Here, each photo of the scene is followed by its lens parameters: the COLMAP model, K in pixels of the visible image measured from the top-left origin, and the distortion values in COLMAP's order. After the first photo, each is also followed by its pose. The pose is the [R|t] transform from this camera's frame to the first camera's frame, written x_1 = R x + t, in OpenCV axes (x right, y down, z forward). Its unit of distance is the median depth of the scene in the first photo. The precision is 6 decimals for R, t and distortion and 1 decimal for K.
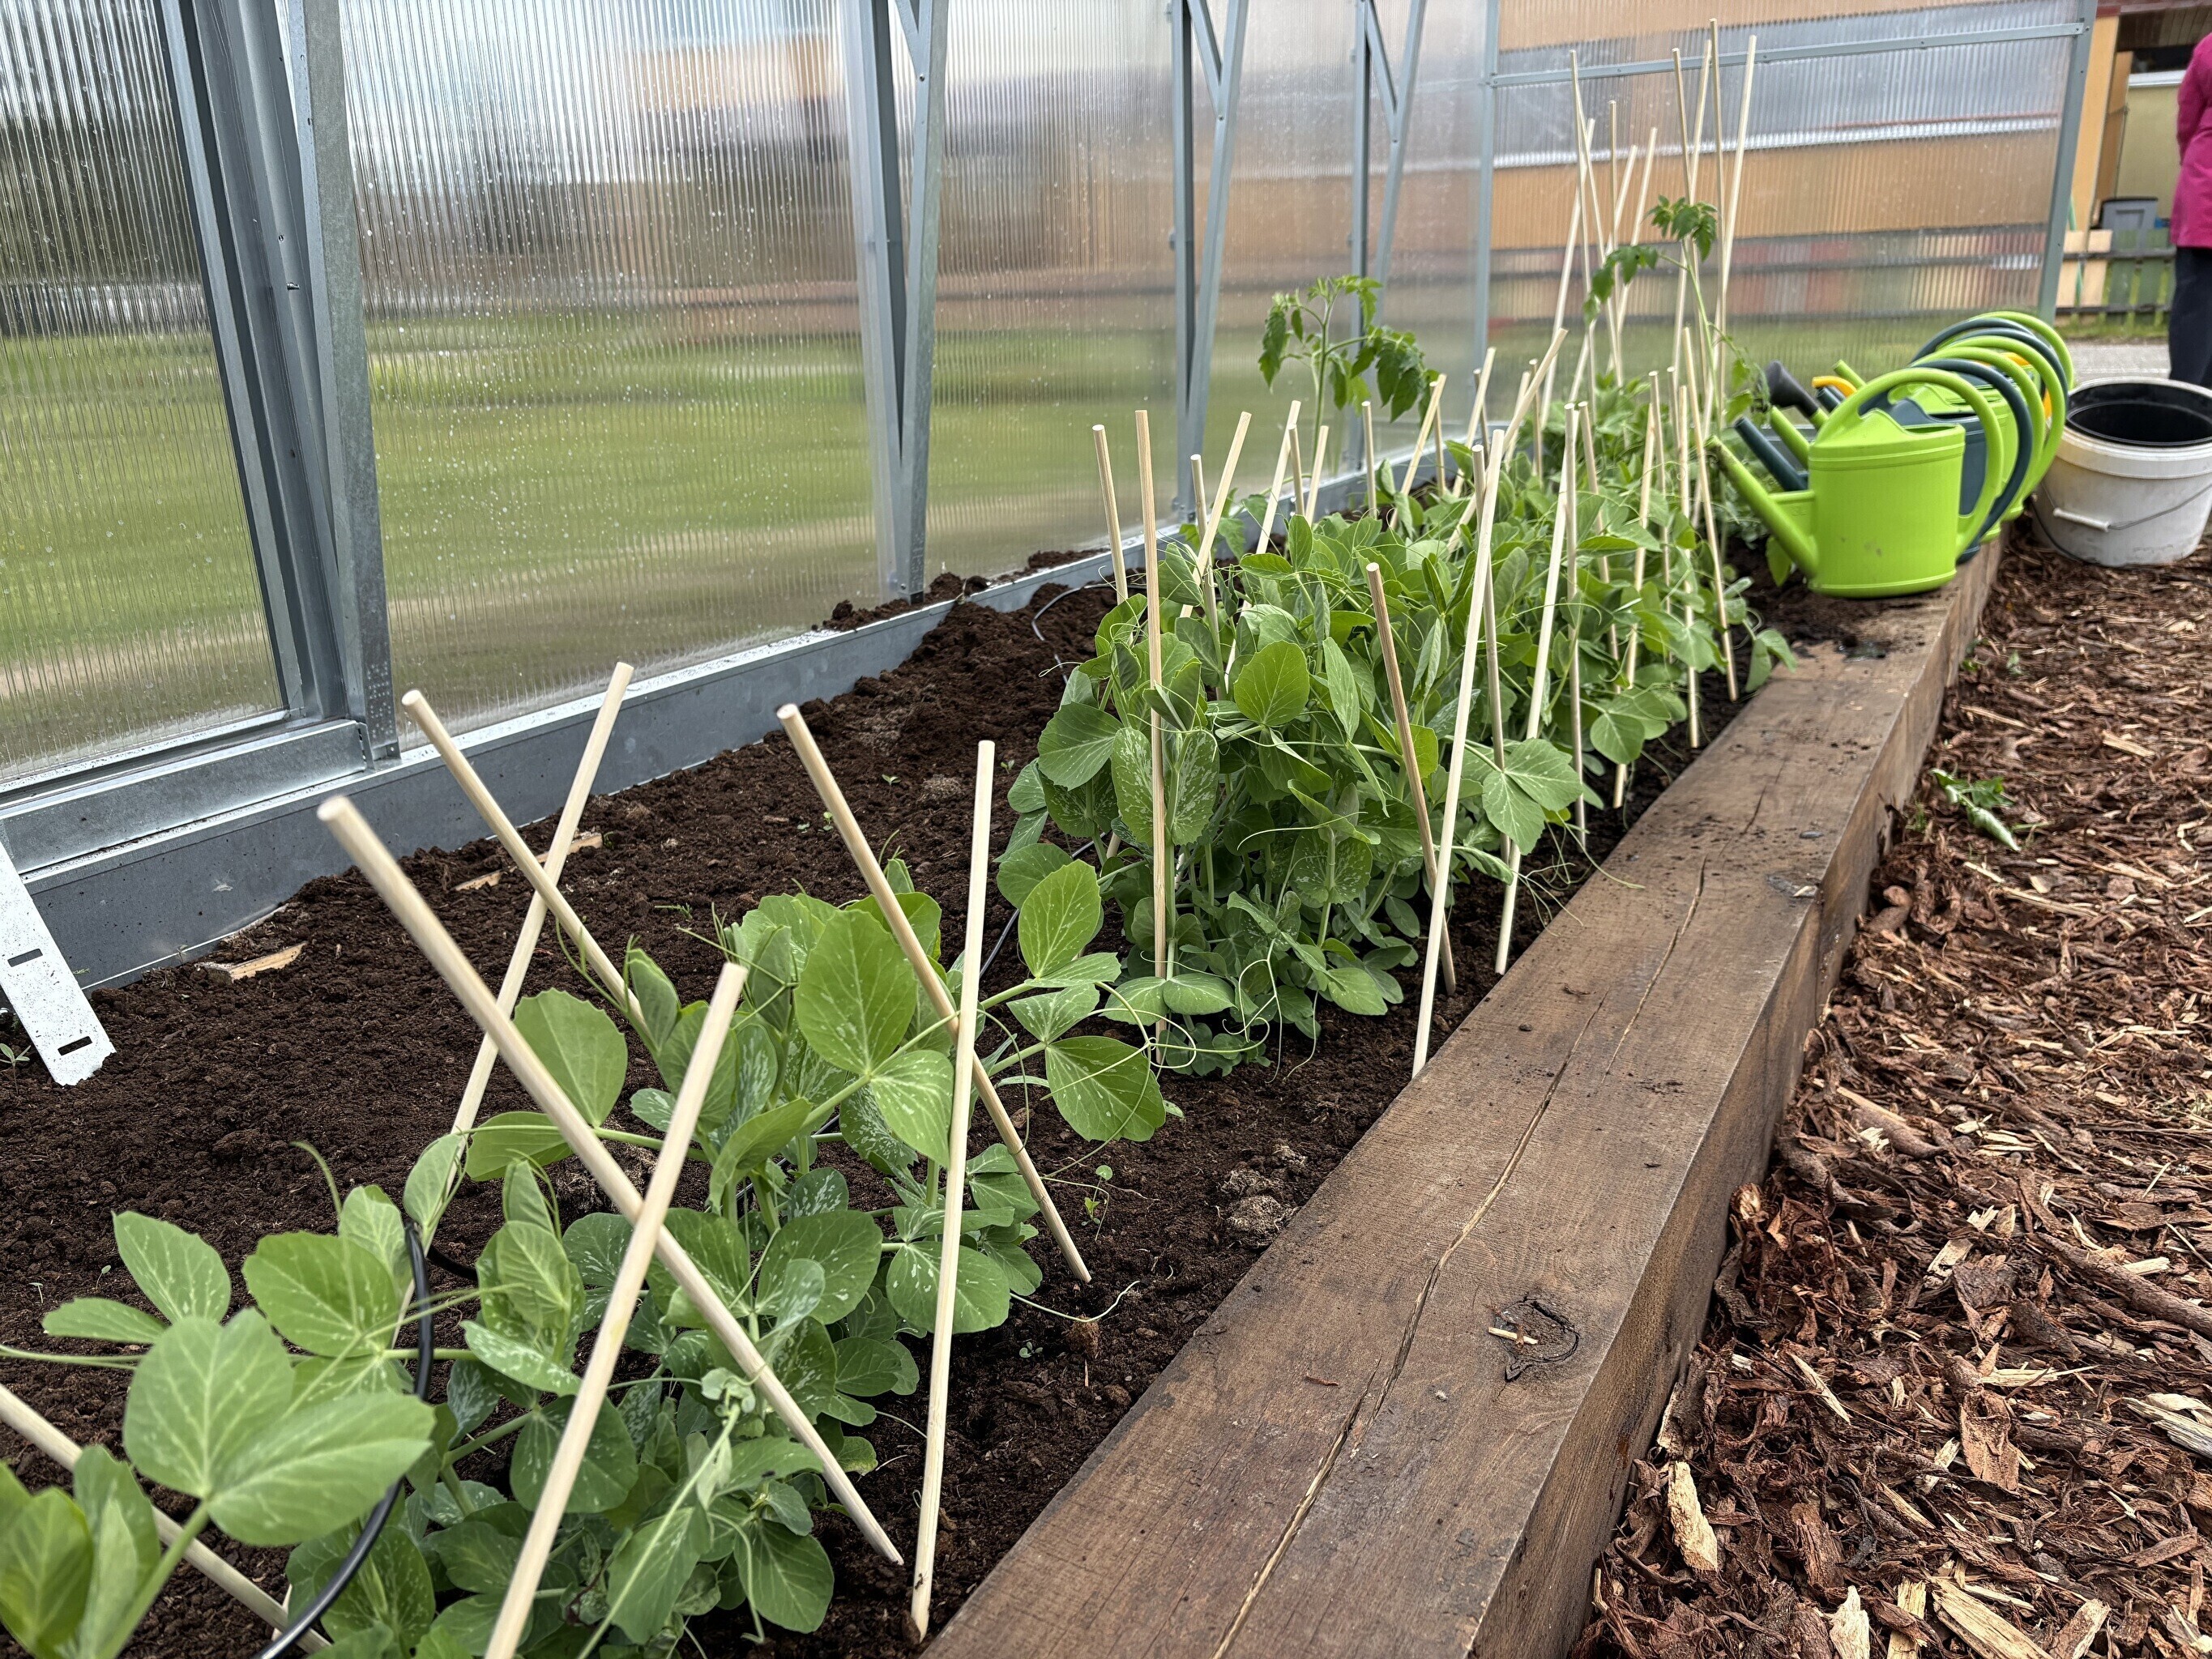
lens RADIAL K [[1718.7, 0, 1073.7], [0, 1718.7, 824.1], [0, 0, 1]] dist [0.117500, -0.197490]
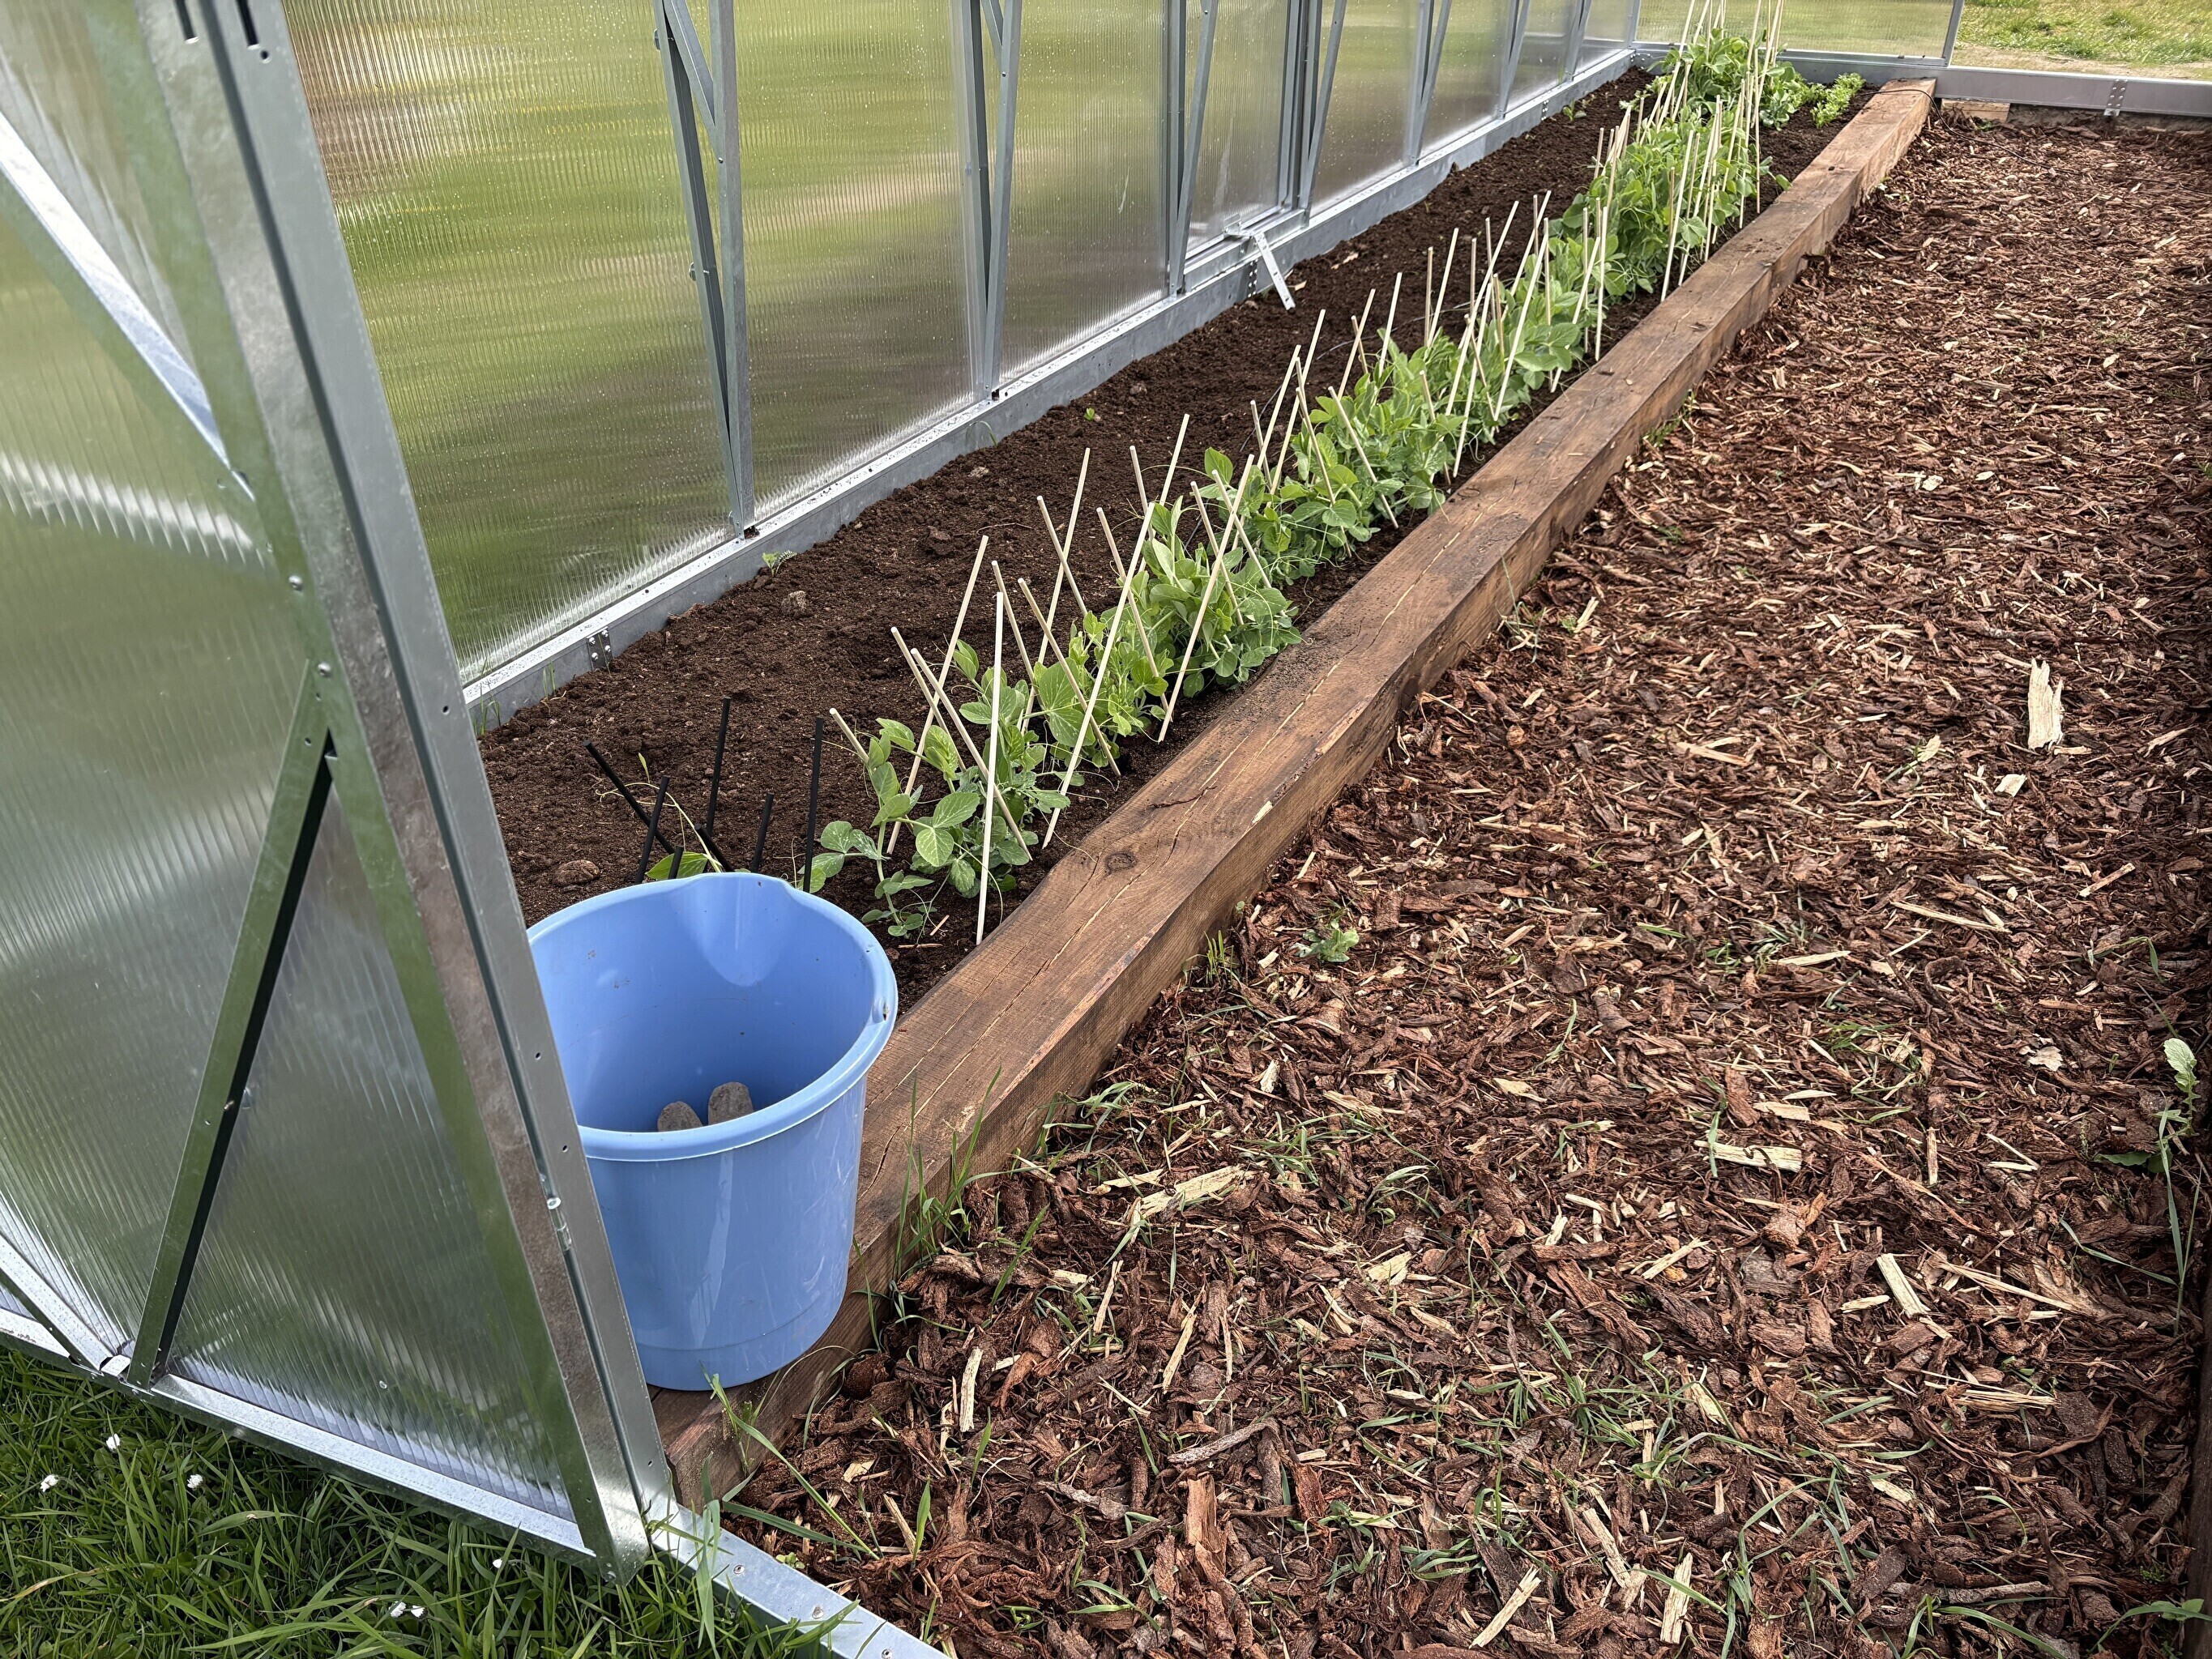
lens RADIAL K [[1677.8, 0, 1108.1], [0, 1677.8, 851.1], [0, 0, 1]] dist [0.031077, -0.028709]
pose [[0.999945, 0.005731, 0.008737, -0.840919], [-0.007954, 0.959734, 0.280797, 0.209667], [-0.006776, -0.280851, 0.959727, -2.337579]]
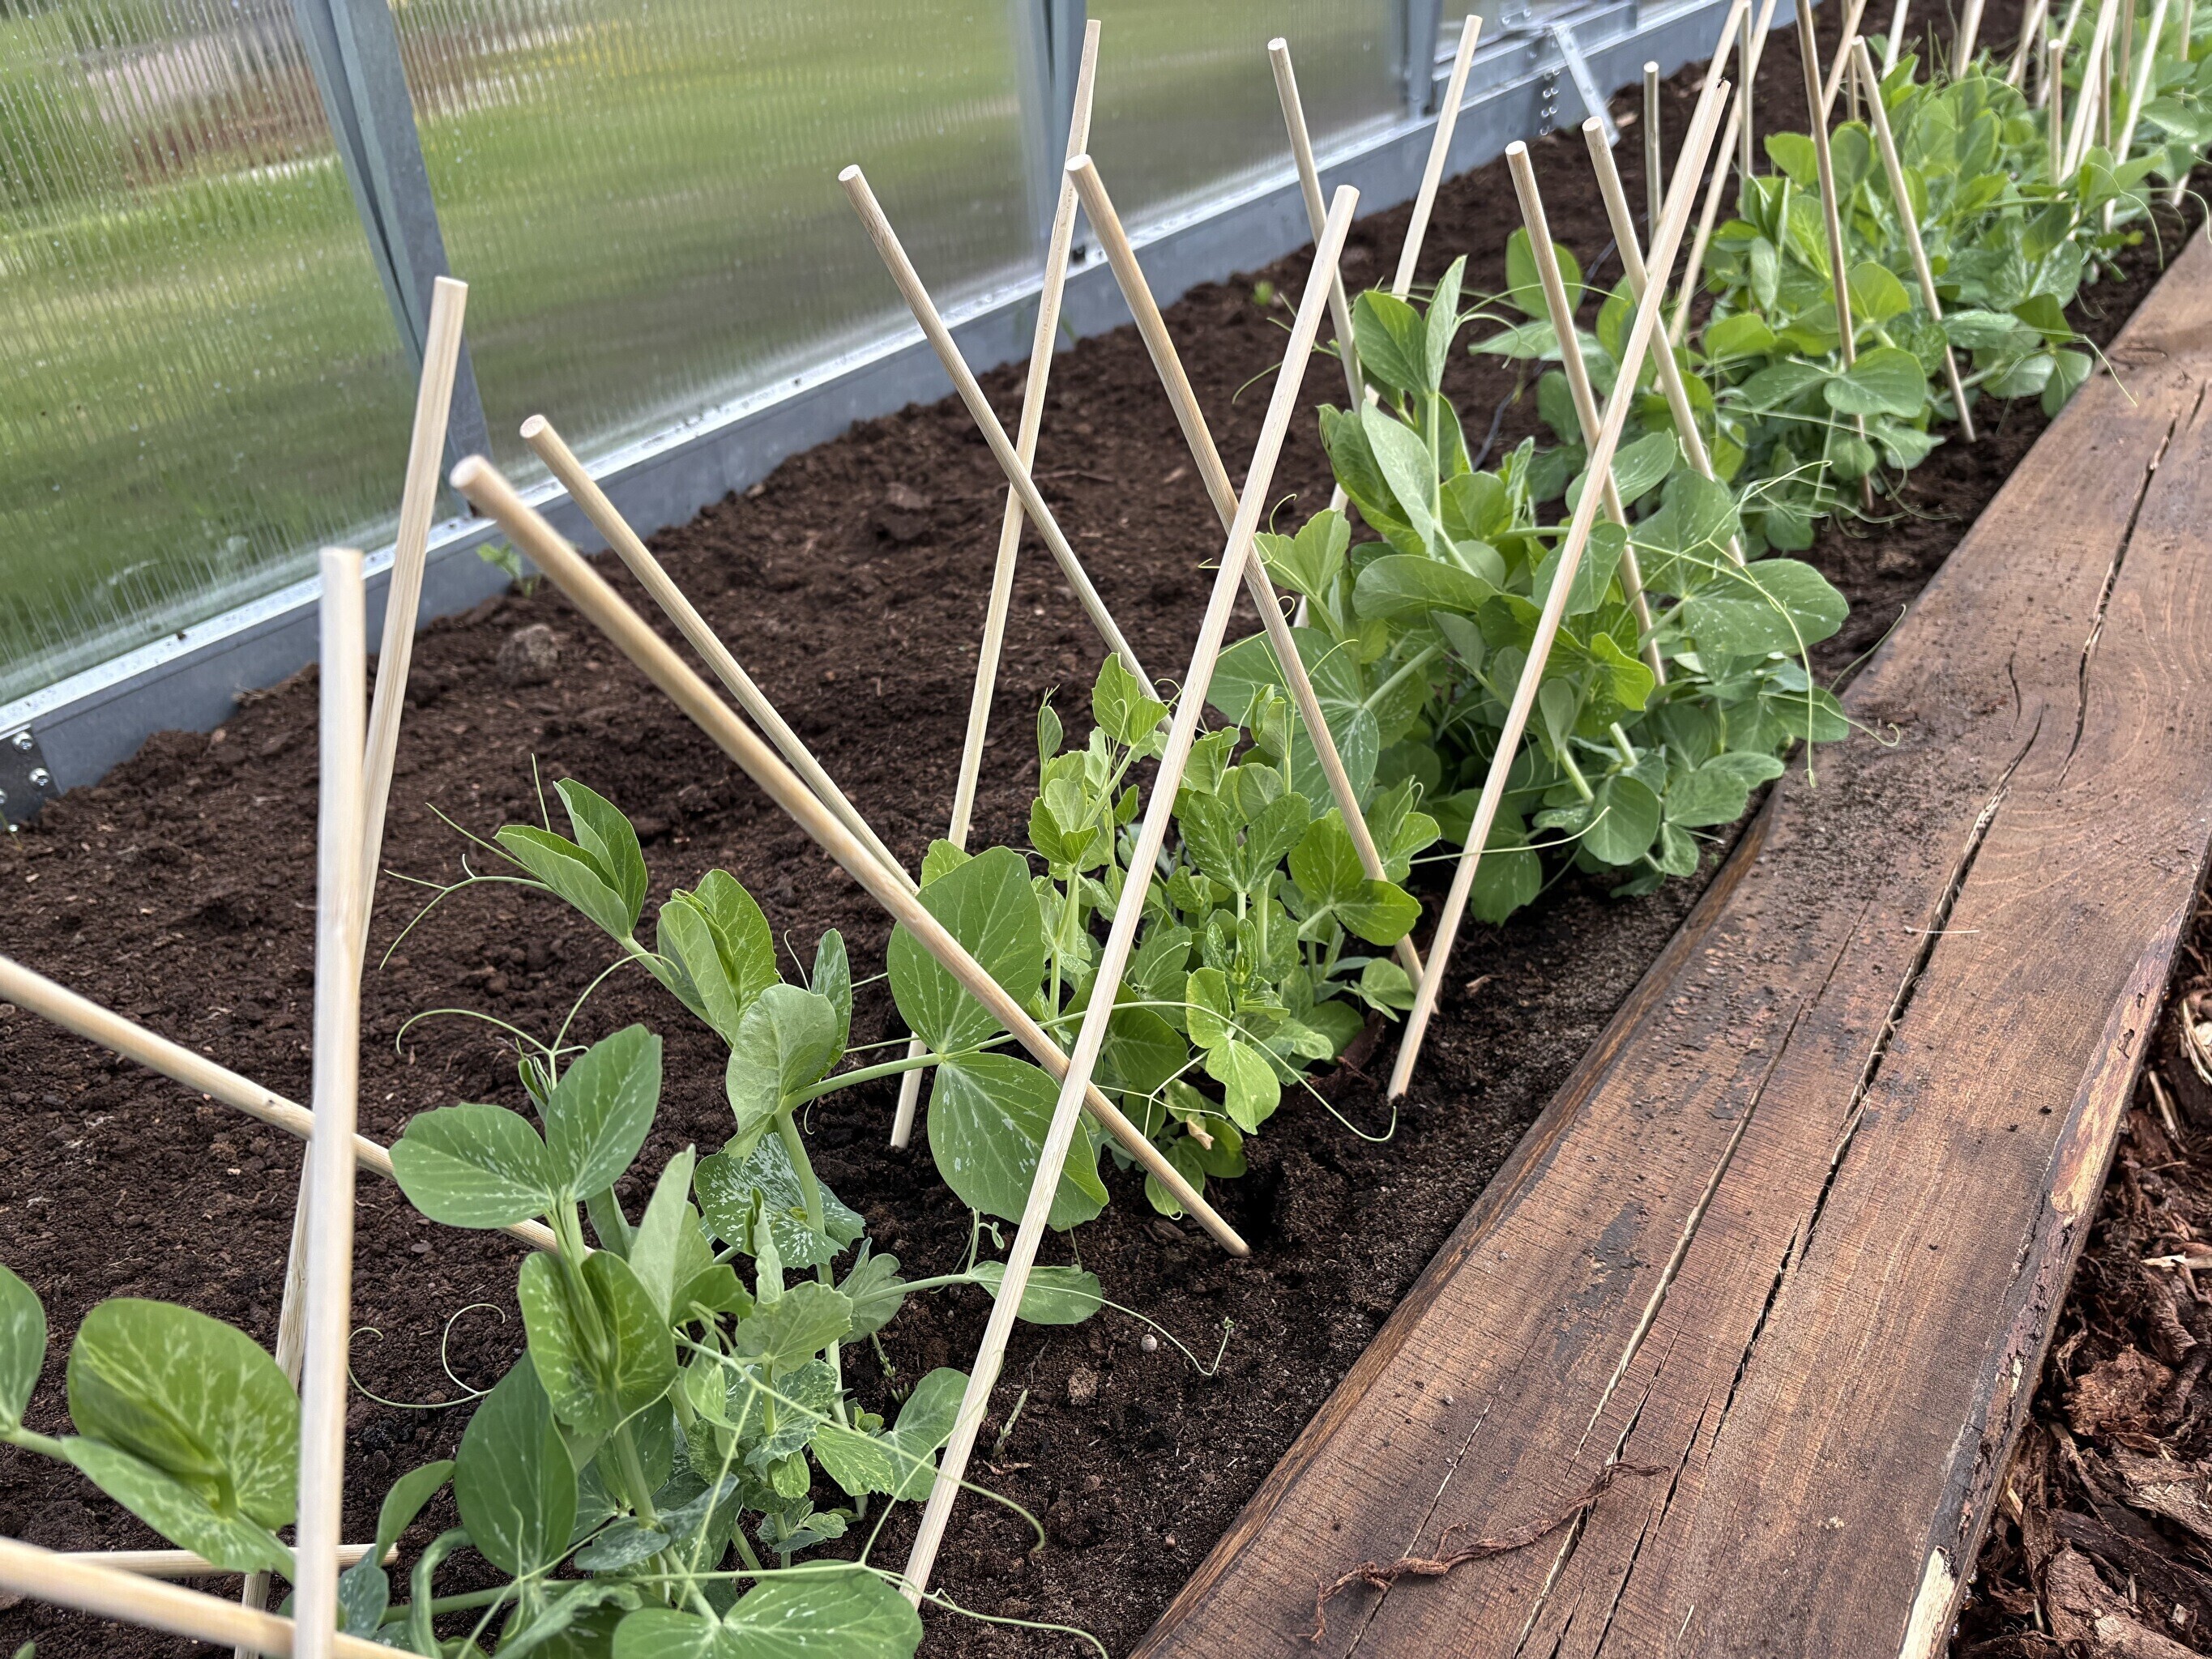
lens RADIAL K [[1718.7, 0, 1073.7], [0, 1718.7, 824.1], [0, 0, 1]] dist [0.117500, -0.197490]
pose [[0.989395, -0.000279, -0.145248, -0.796598], [0.034636, 0.971604, 0.234065, 0.369265], [0.141059, -0.236614, 0.961310, -1.236249]]
